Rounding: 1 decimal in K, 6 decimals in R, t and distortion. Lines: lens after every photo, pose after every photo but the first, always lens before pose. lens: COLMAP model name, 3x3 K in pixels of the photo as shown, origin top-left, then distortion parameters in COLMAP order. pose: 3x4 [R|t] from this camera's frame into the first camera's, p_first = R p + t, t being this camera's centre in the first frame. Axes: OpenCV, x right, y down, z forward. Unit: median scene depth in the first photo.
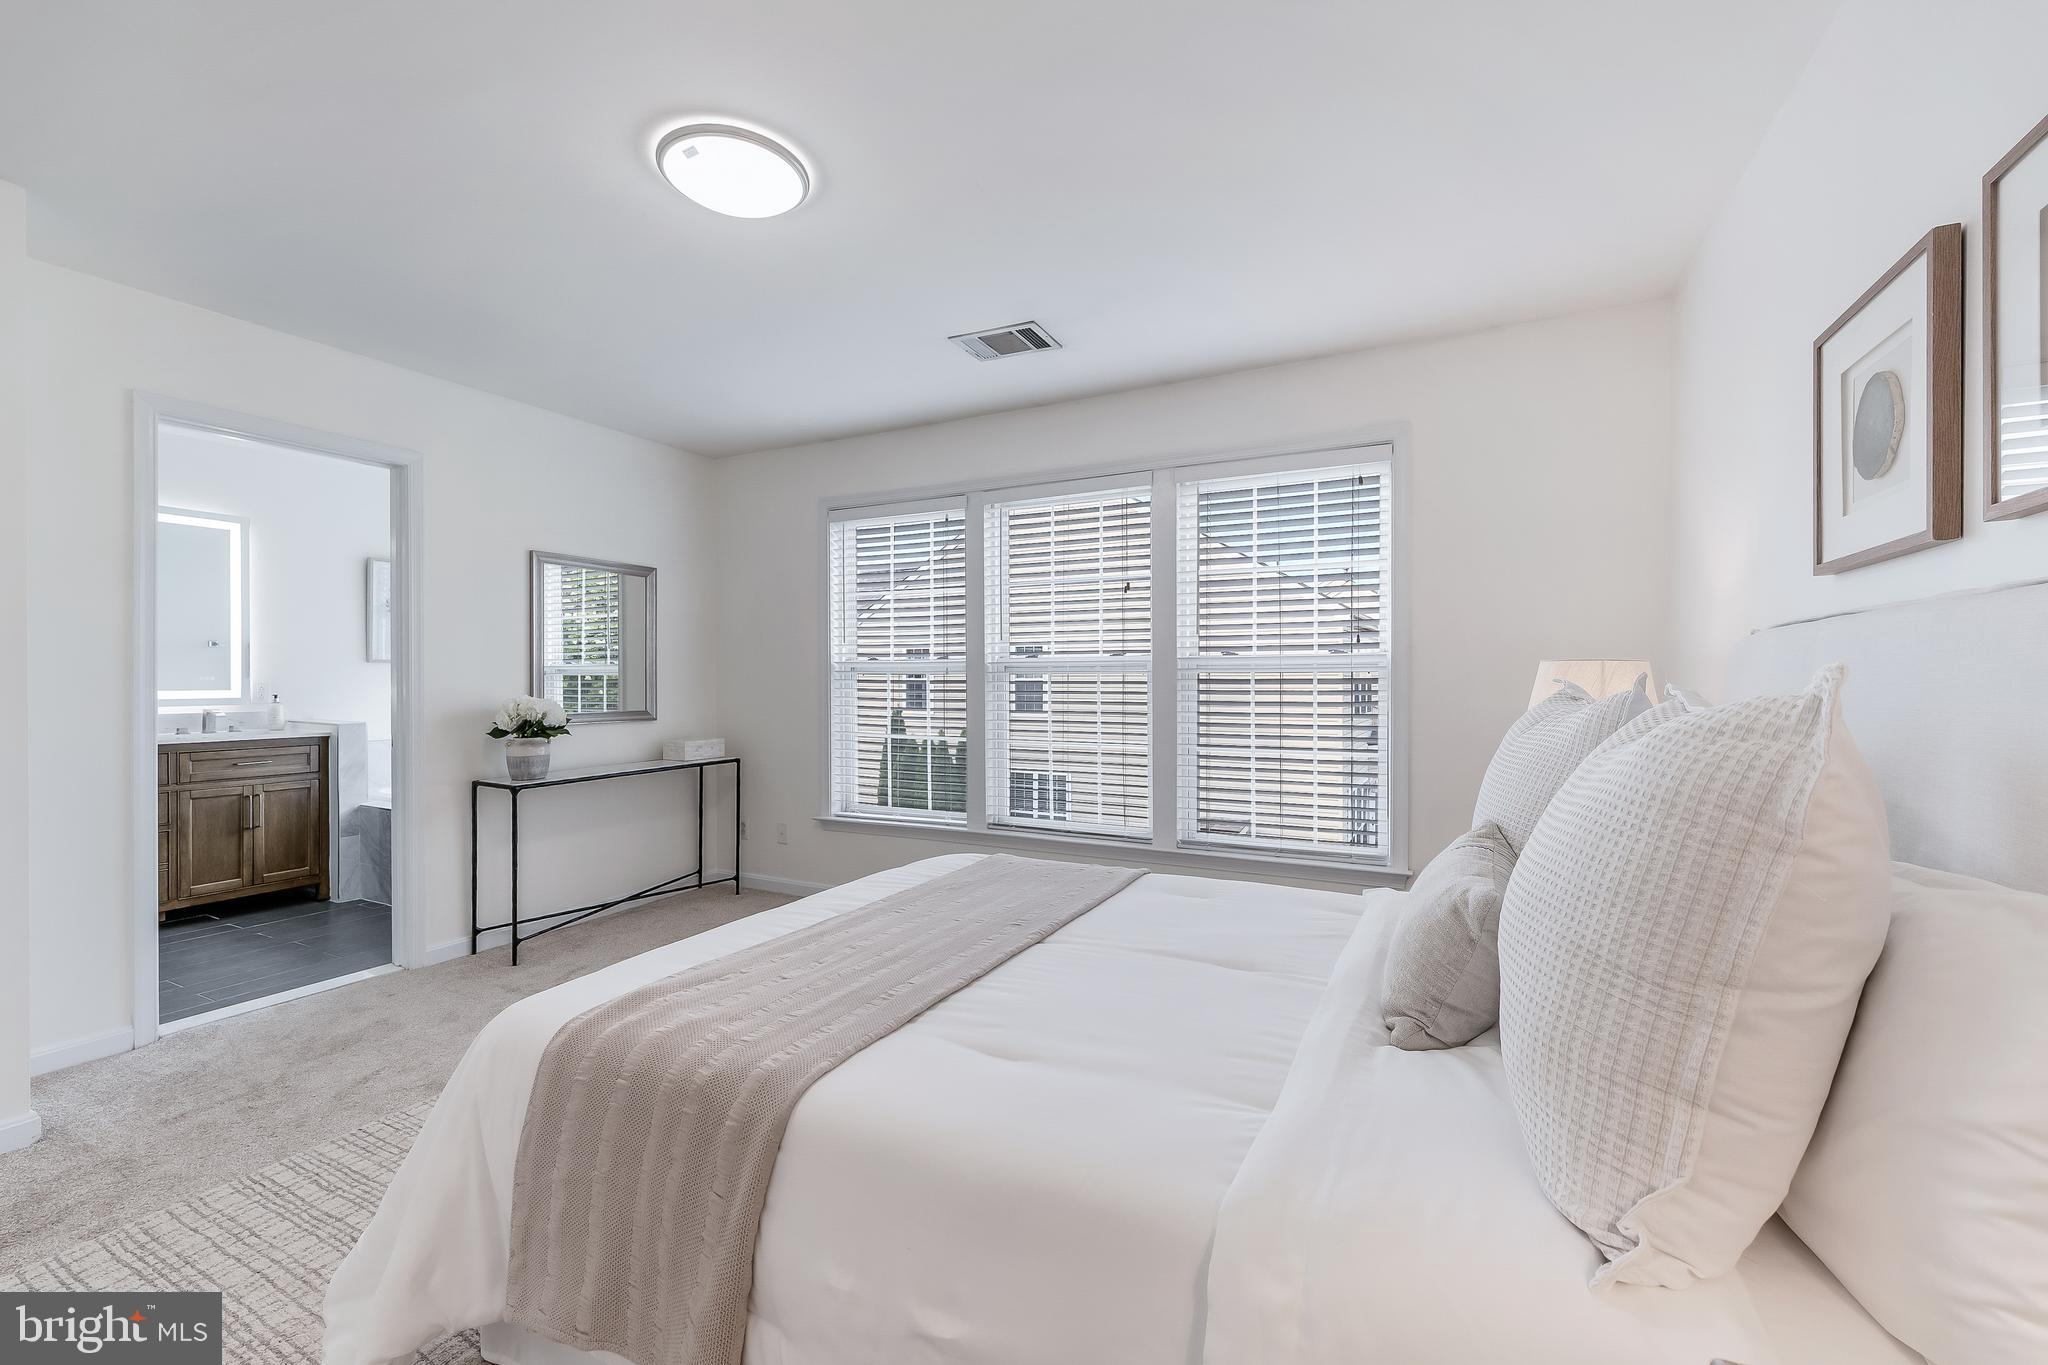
lens RADIAL K [[823.5, 0, 1041.3], [0, 823.5, 686.7], [0, 0, 1]] dist [0.002239, -0.000738]
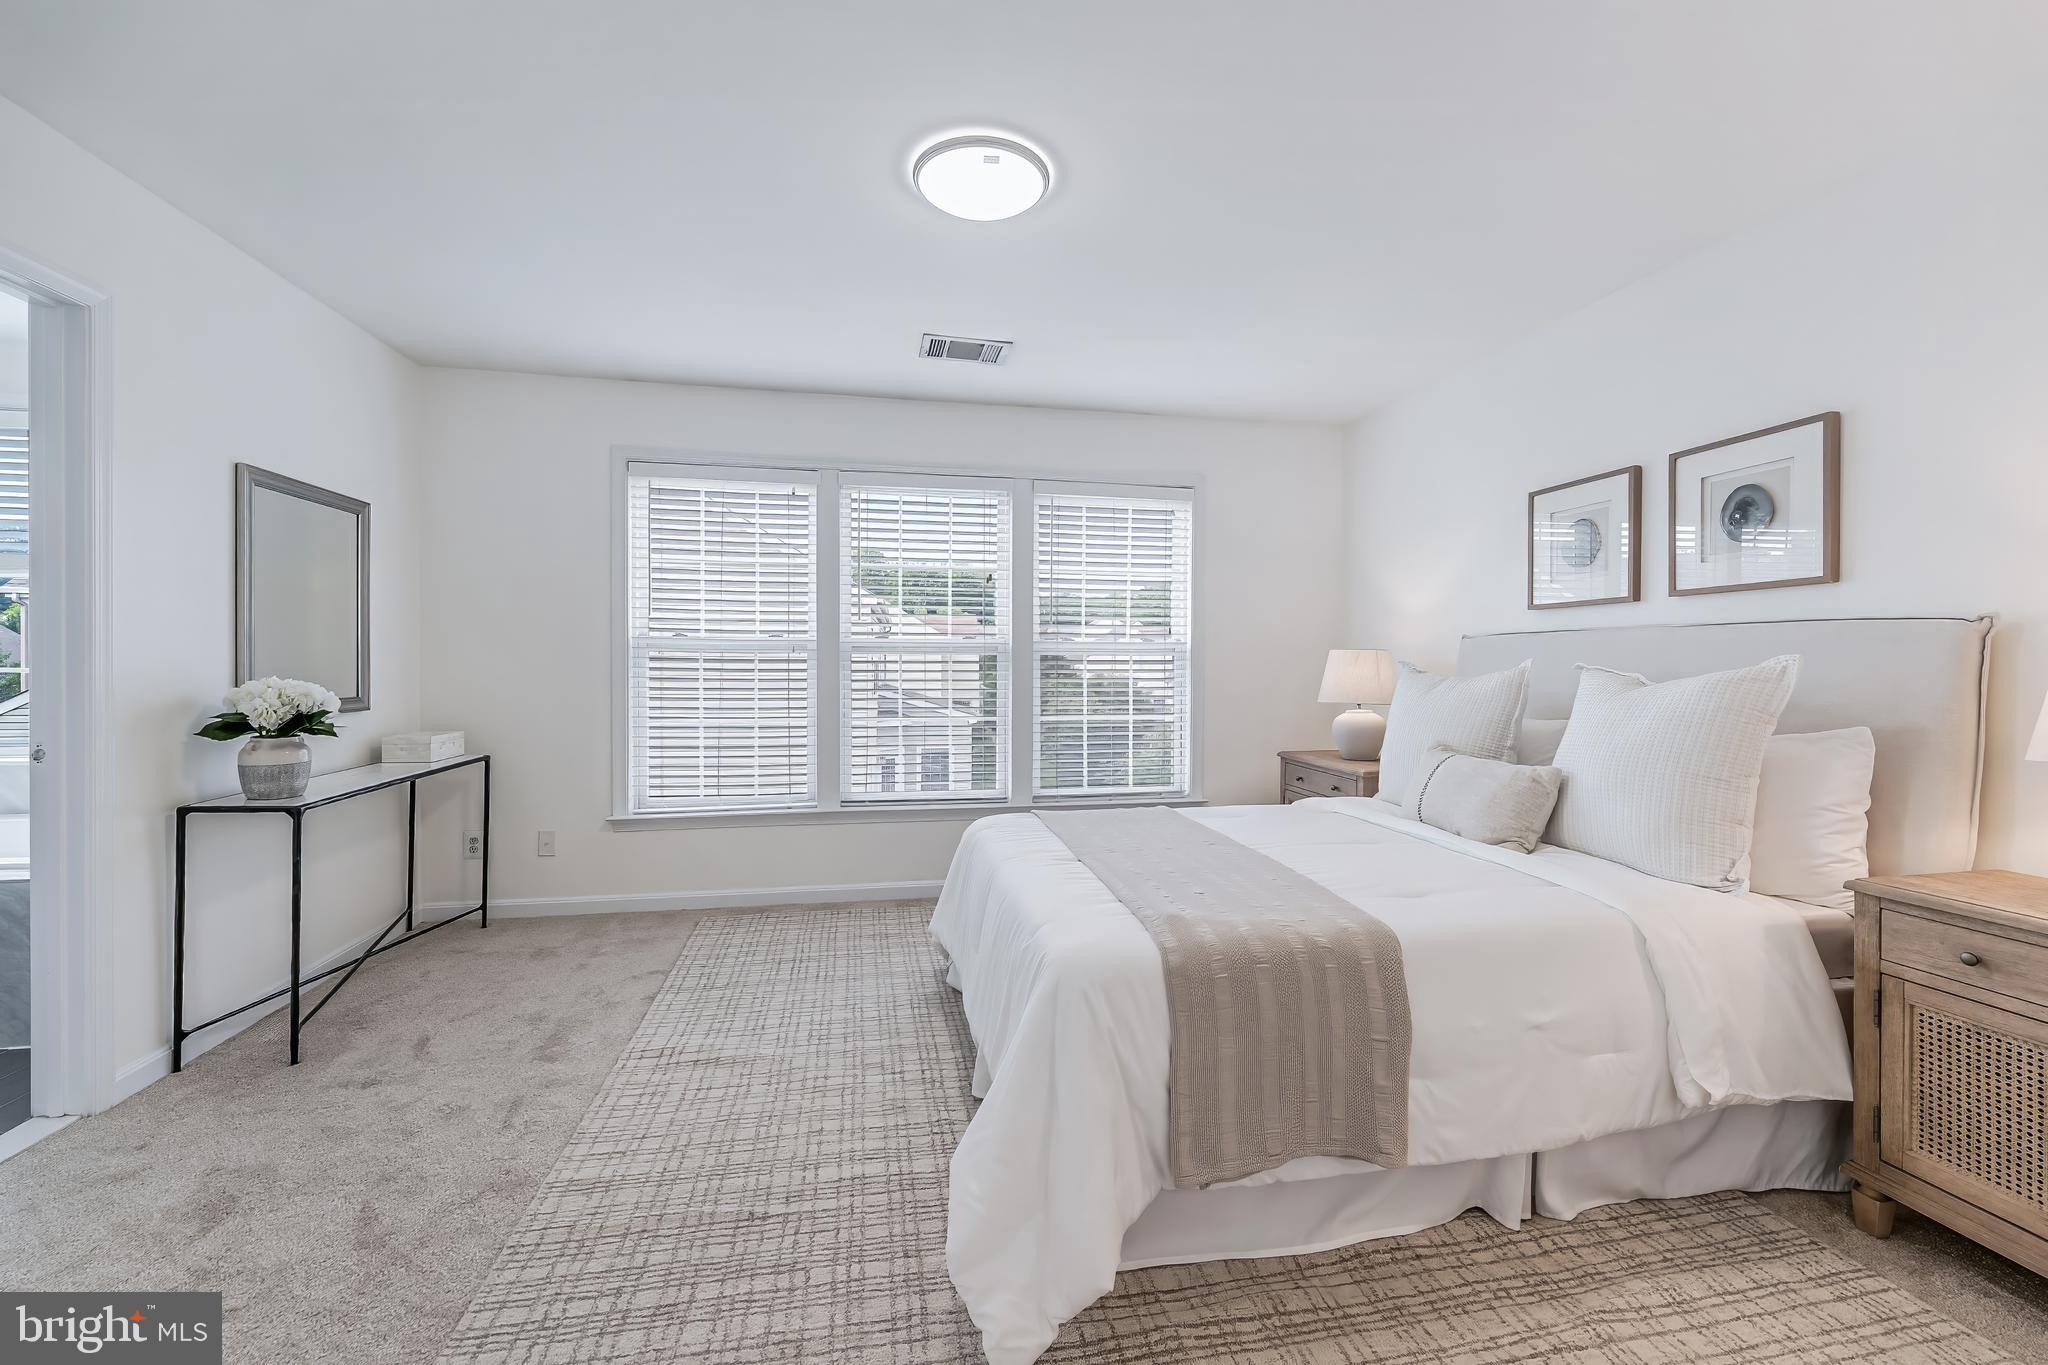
lens RADIAL K [[823.5, 0, 1032.8], [0, 823.5, 672.4], [0, 0, 1]] dist [0.002239, -0.000738]
pose [[0.791040, -0.002687, 0.611758, -0.549821], [-0.001009, 0.999983, 0.005698, 0.002292], [-0.611763, -0.005124, 0.791024, 0.065873]]
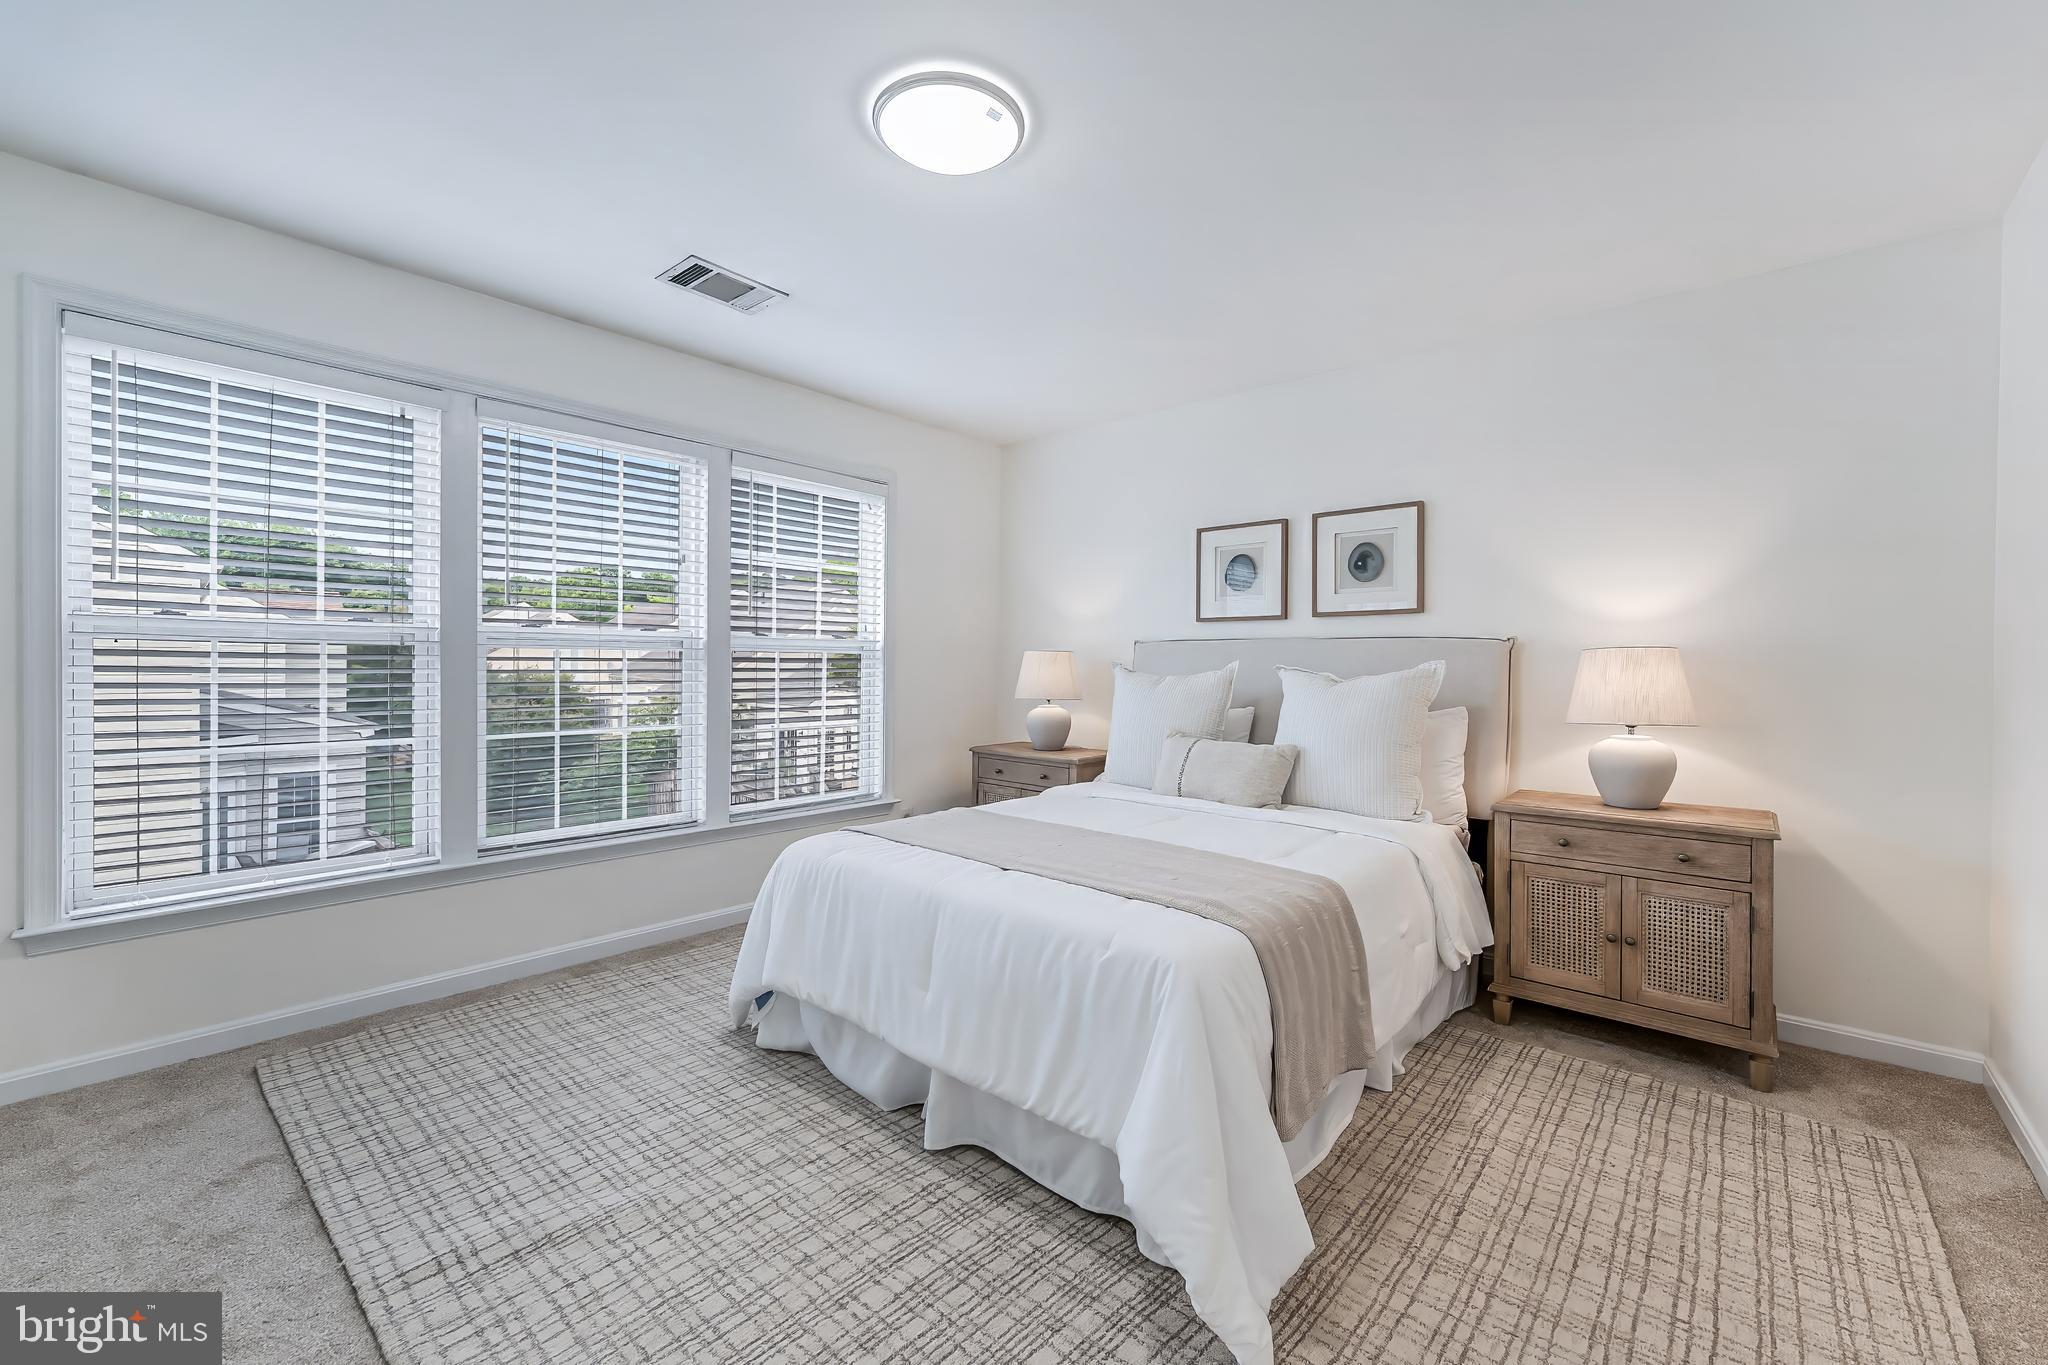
lens RADIAL K [[823.5, 0, 1030.1], [0, 823.5, 671.6], [0, 0, 1]] dist [0.002239, -0.000738]
pose [[0.255315, -0.008001, 0.966825, -0.721076], [-0.003471, 0.999952, 0.009192, -0.002104], [-0.966852, -0.005703, 0.255275, 0.375951]]
